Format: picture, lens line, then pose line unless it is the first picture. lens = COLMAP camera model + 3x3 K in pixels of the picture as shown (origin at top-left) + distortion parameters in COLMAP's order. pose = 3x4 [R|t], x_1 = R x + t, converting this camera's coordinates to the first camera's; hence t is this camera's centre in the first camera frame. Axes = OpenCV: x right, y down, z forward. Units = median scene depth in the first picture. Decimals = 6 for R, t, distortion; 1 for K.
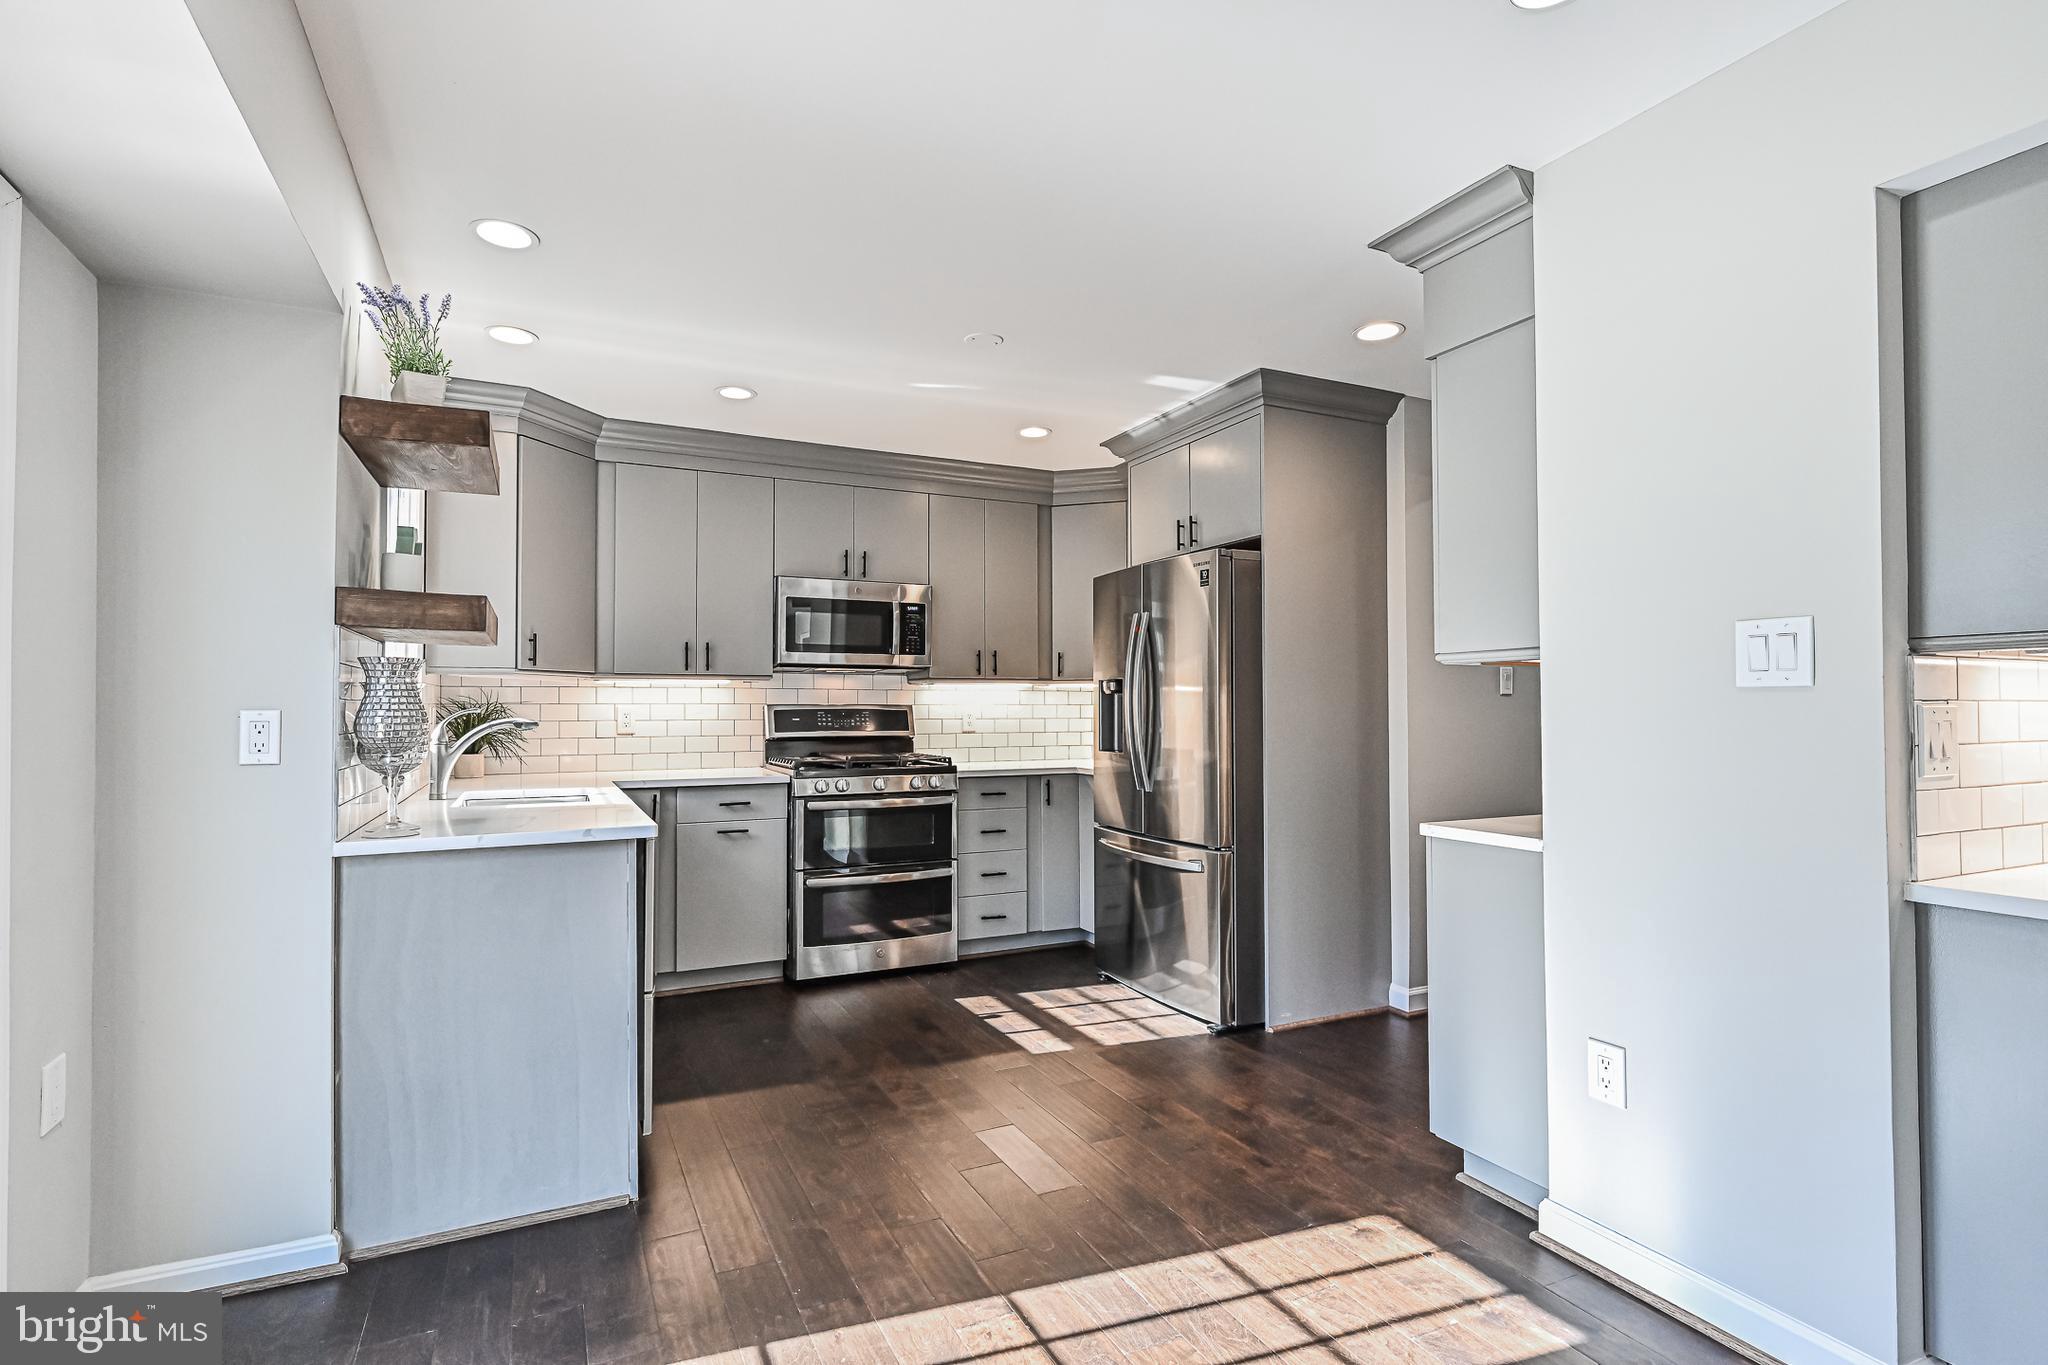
lens RADIAL K [[993.3, 0, 1020.6], [0, 993.3, 690.9], [0, 0, 1]] dist [0.000910, 0.000044]
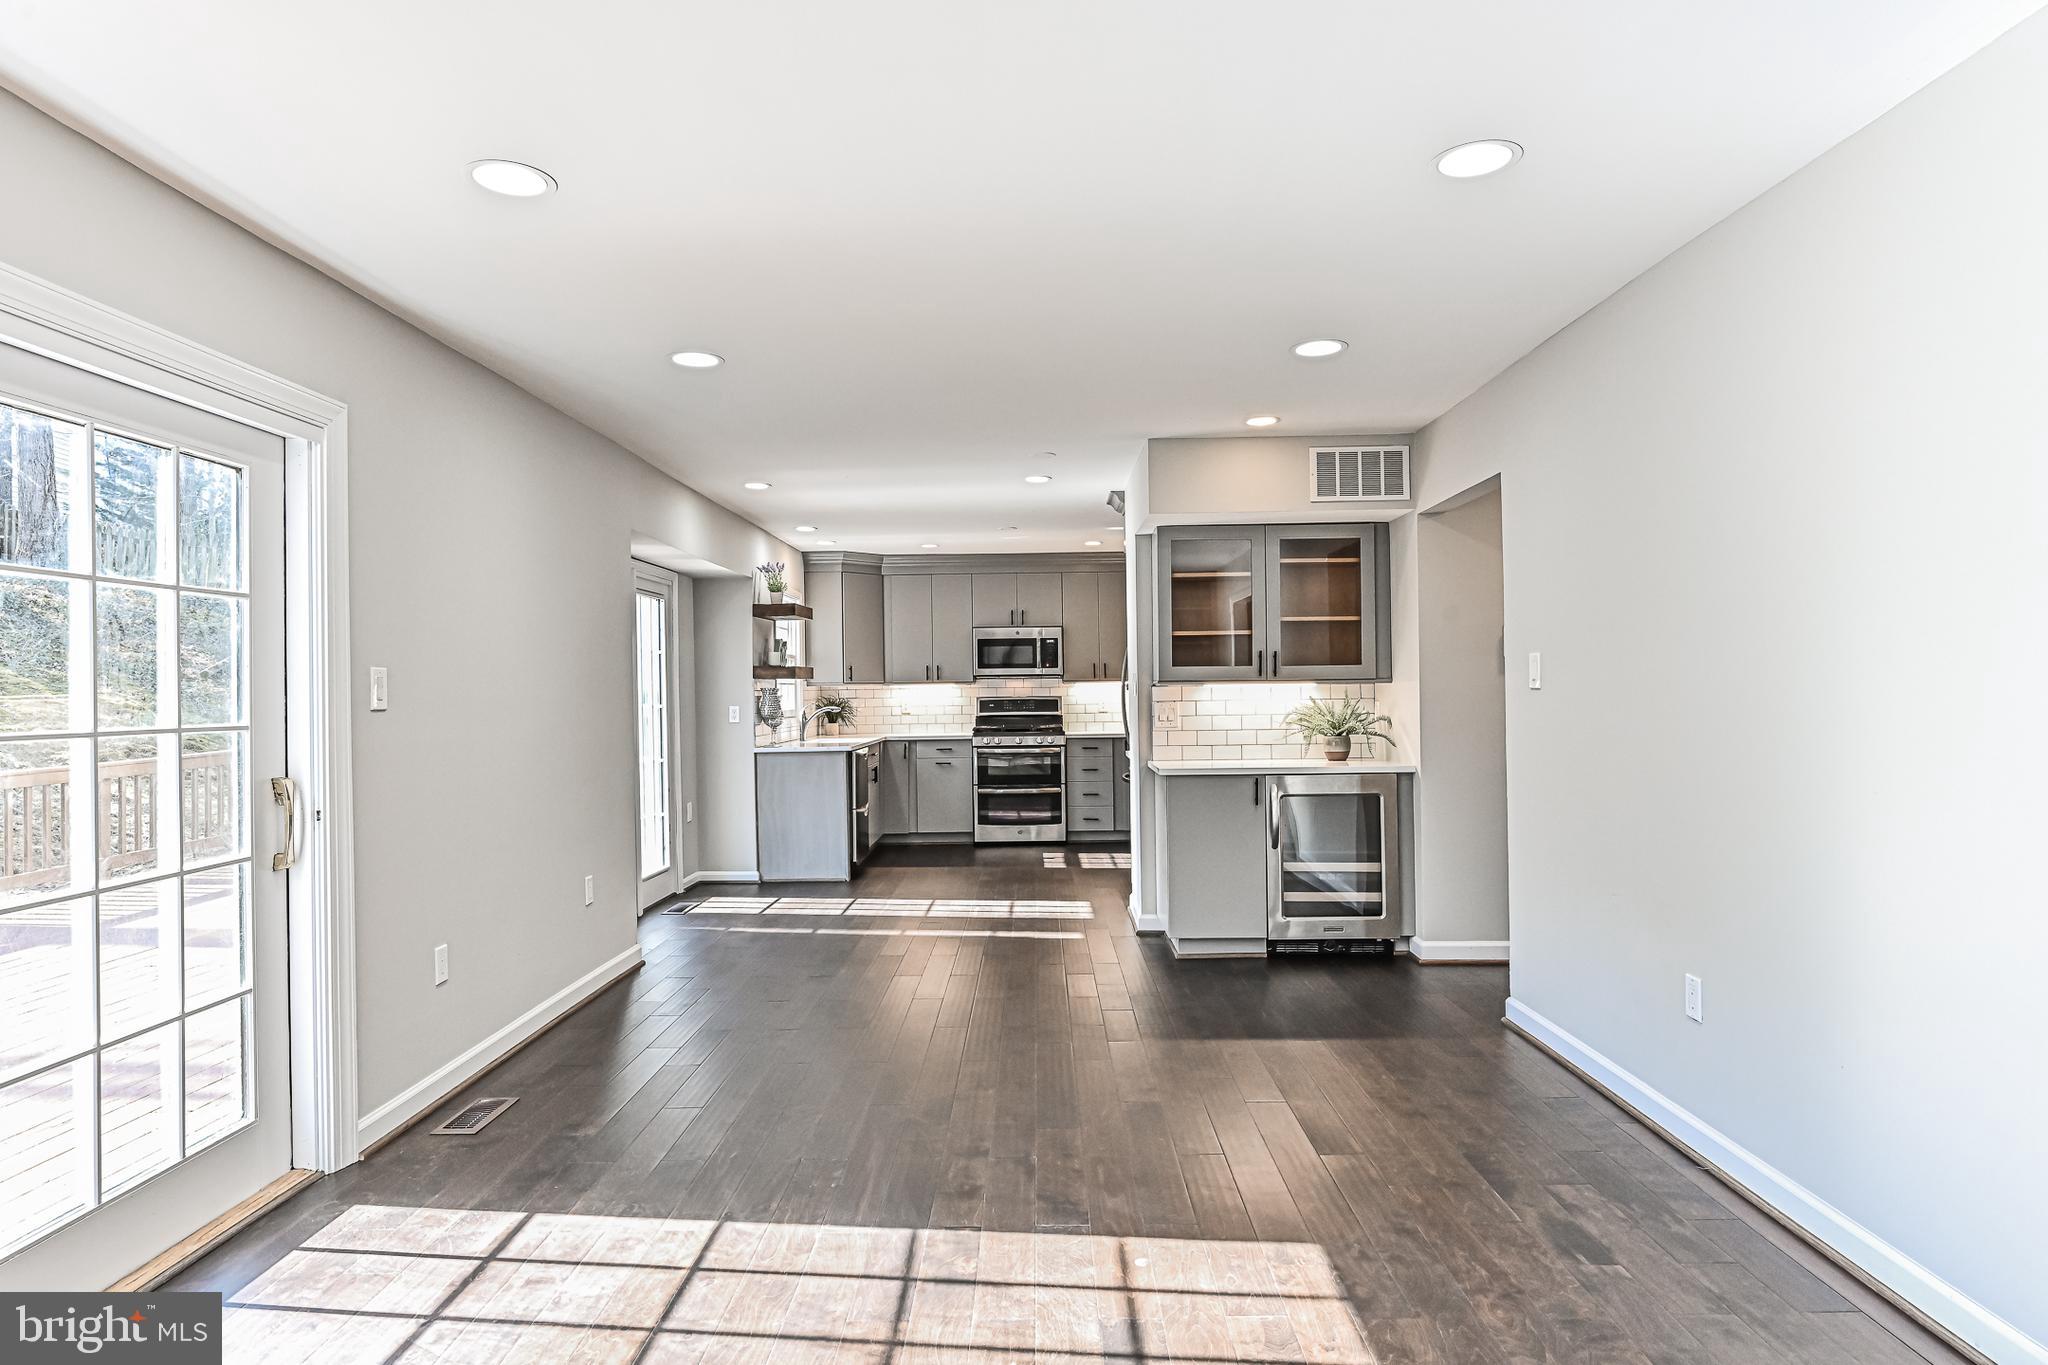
lens RADIAL K [[1153.7, 0, 1024.0], [0, 1153.7, 682.5], [0, 0, 1]] dist [-0.001693, -0.000270]
pose [[0.897102, -0.012951, -0.441634, 0.861246], [0.020050, 0.999734, 0.011410, -0.040050], [0.441369, -0.019090, 0.897123, -0.966065]]
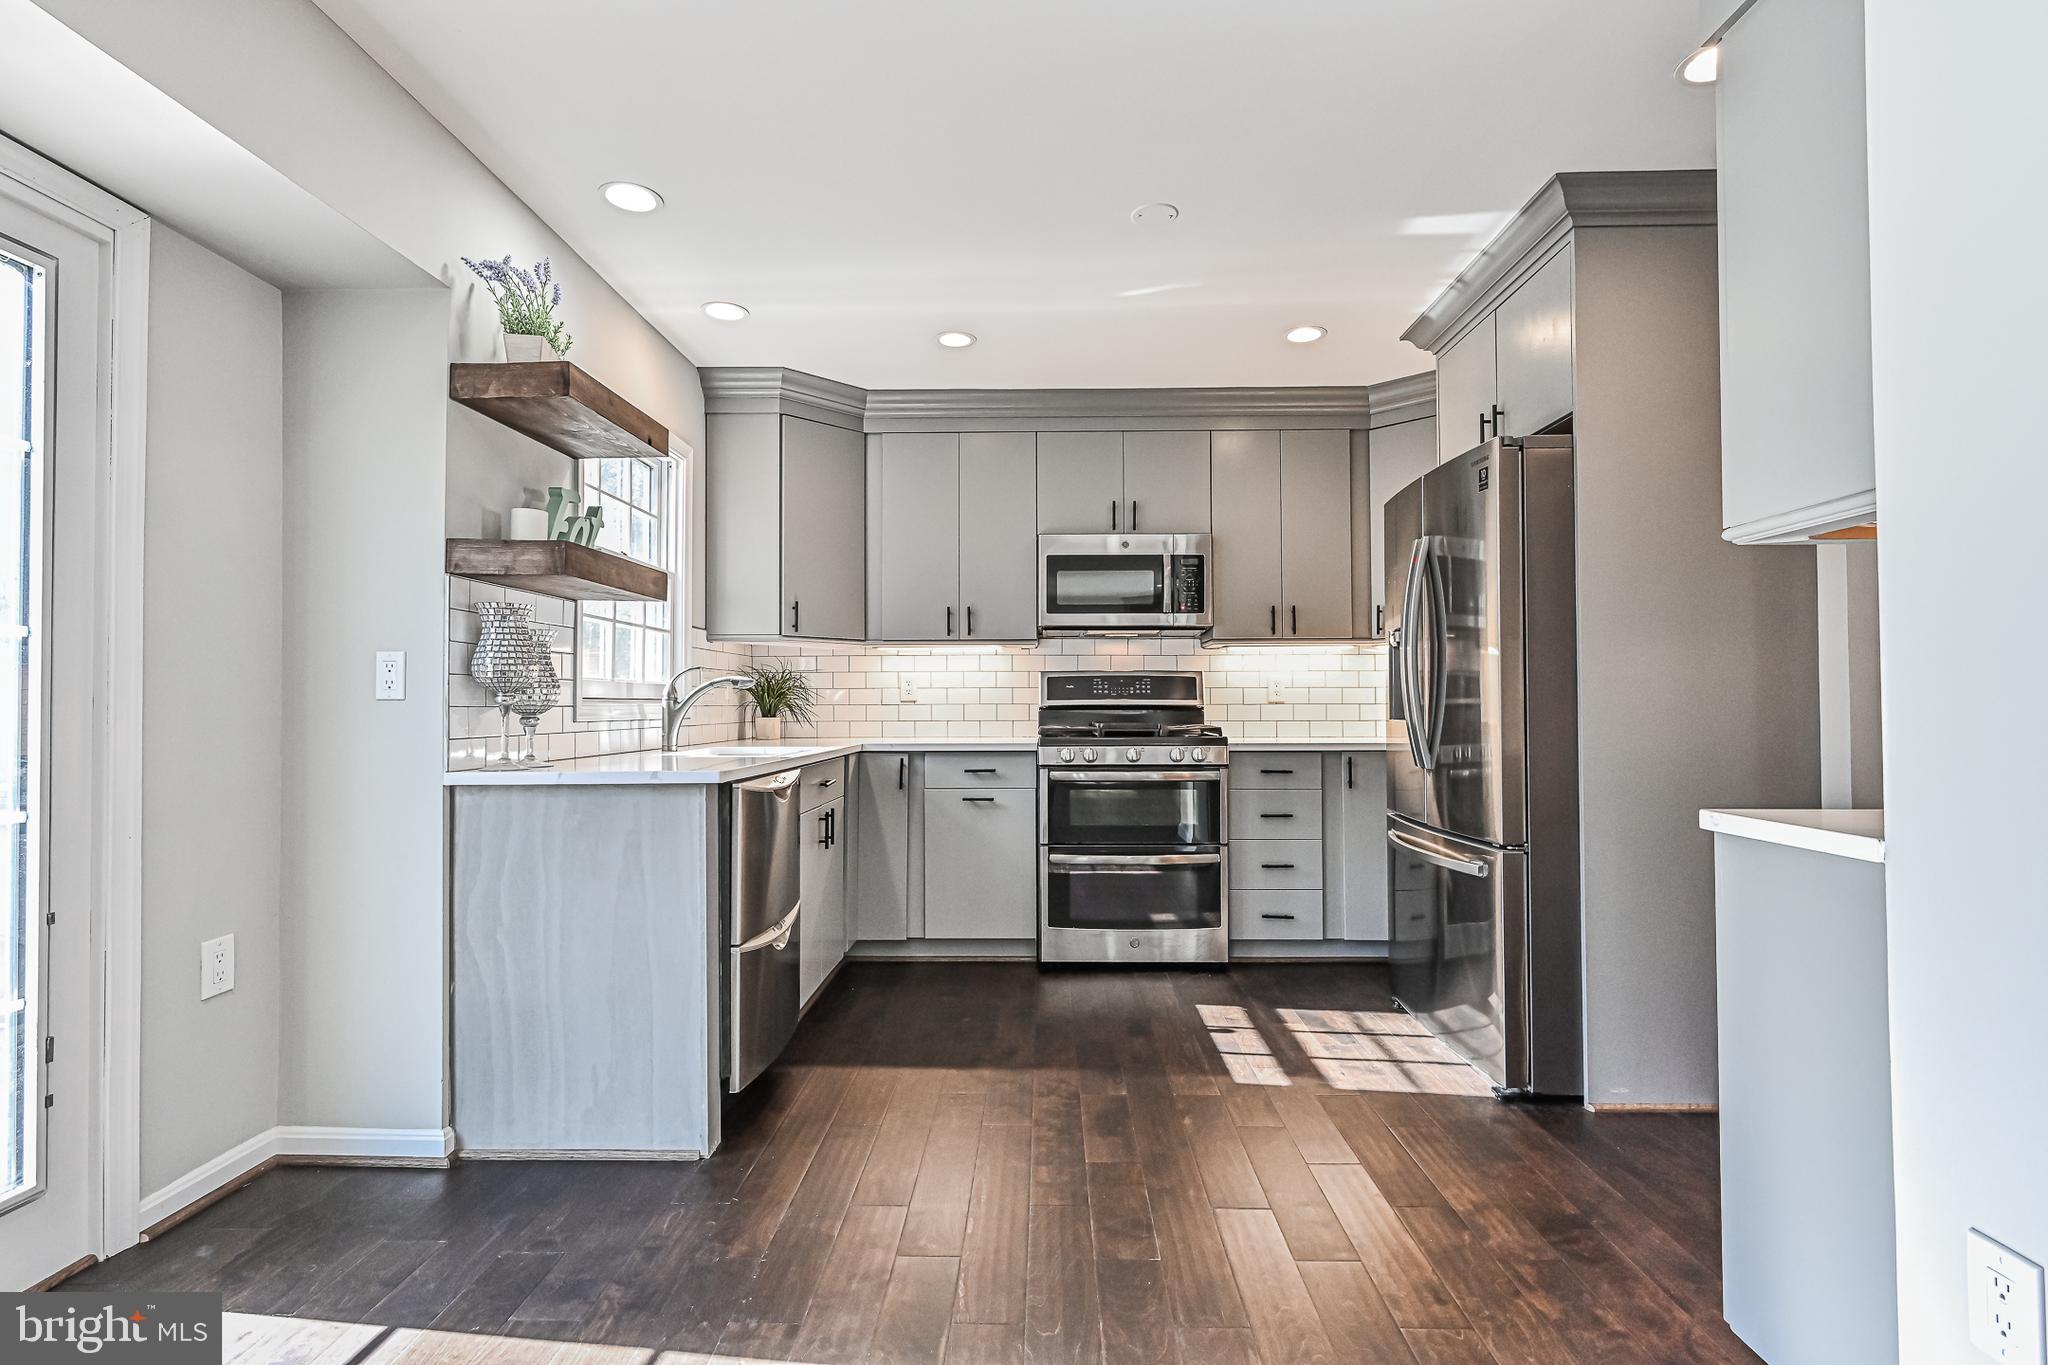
lens RADIAL K [[993.6, 0, 1019.8], [0, 993.6, 686.7], [0, 0, 1]] dist [-0.000483, -0.000103]
pose [[0.888860, -0.008215, -0.458105, 0.190403], [0.009193, 0.999958, -0.000094, 0.033016], [0.458086, -0.004128, 0.888898, 0.163226]]
